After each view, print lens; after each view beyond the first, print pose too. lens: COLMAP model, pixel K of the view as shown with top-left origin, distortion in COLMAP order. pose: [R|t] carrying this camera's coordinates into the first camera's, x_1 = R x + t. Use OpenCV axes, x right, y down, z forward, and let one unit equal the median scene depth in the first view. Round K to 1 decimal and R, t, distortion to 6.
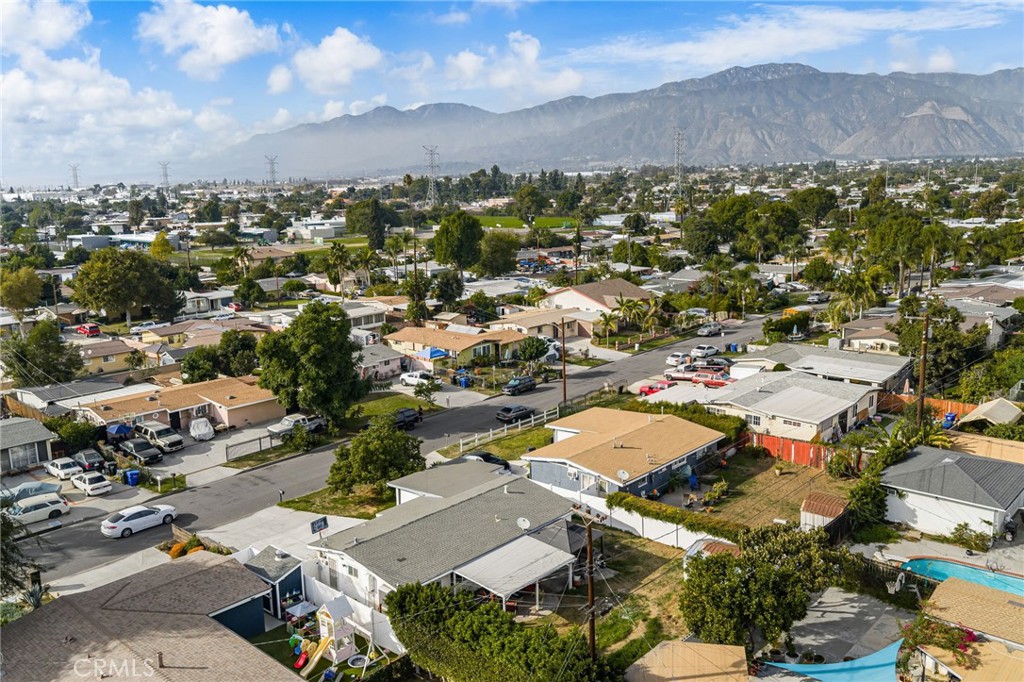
lens RADIAL K [[843.6, 0, 512.0], [0, 843.6, 341.0], [0, 0, 1]] dist [0.016384, -0.007882]
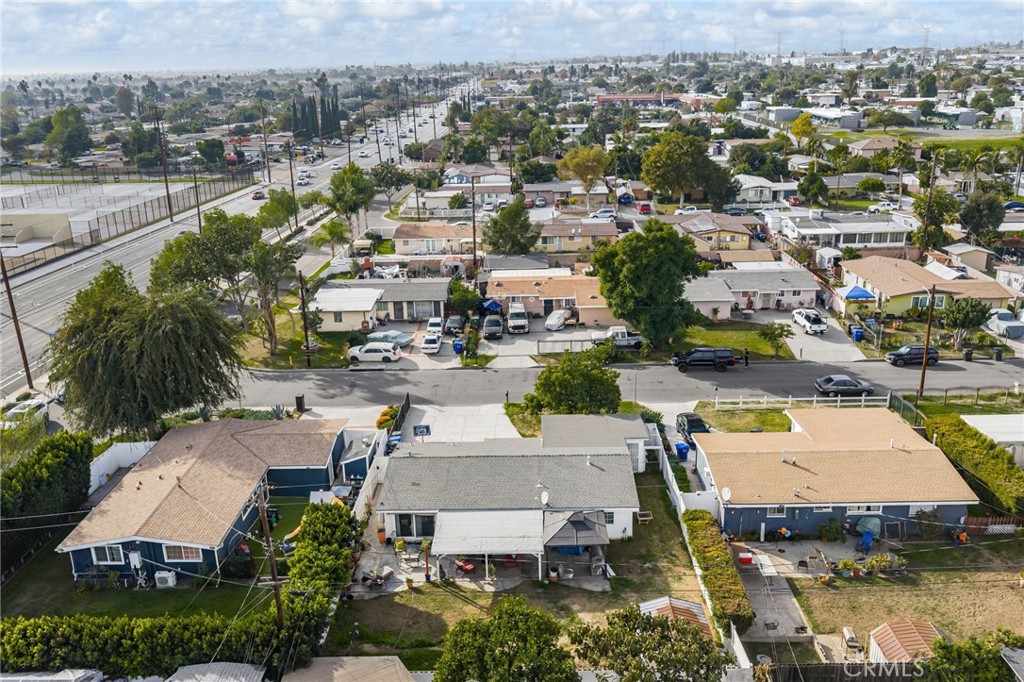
lens RADIAL K [[843.6, 0, 512.0], [0, 843.6, 341.0], [0, 0, 1]] dist [0.016384, -0.007882]
pose [[0.660338, 0.243784, -0.710298, 0.399596], [-0.133097, 0.968861, 0.208791, -0.094925], [0.739079, -0.043334, 0.672223, 0.221811]]
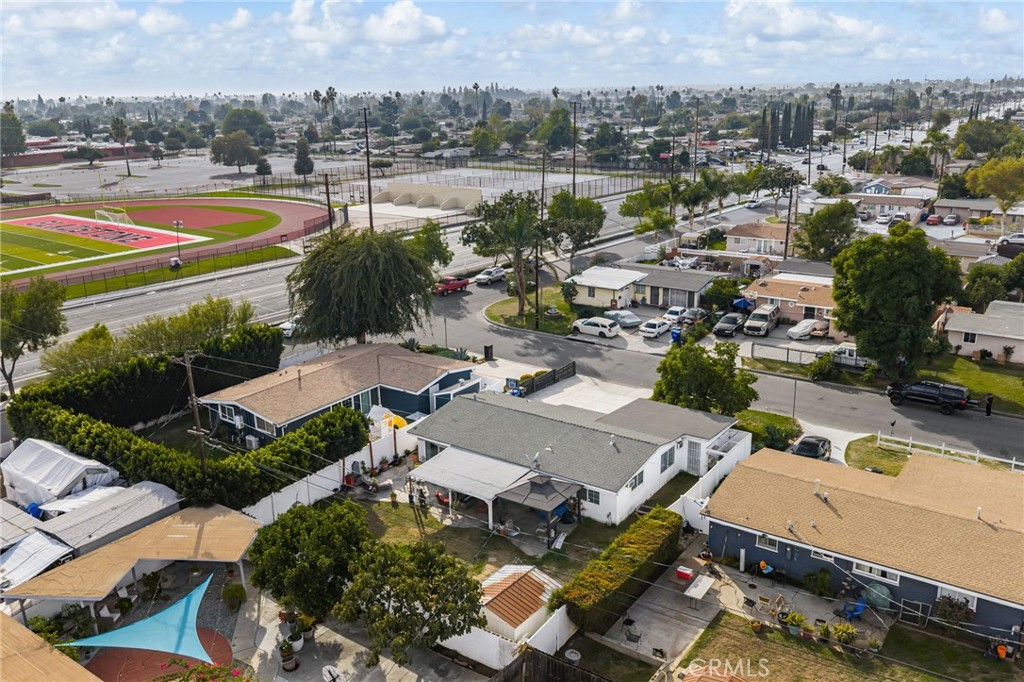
lens RADIAL K [[843.6, 0, 512.0], [0, 843.6, 341.0], [0, 0, 1]] dist [0.016384, -0.007882]
pose [[0.118550, 0.305242, -0.944867, 0.554901], [-0.171356, 0.943590, 0.283330, -0.108709], [0.978051, 0.128319, 0.164168, 0.520918]]
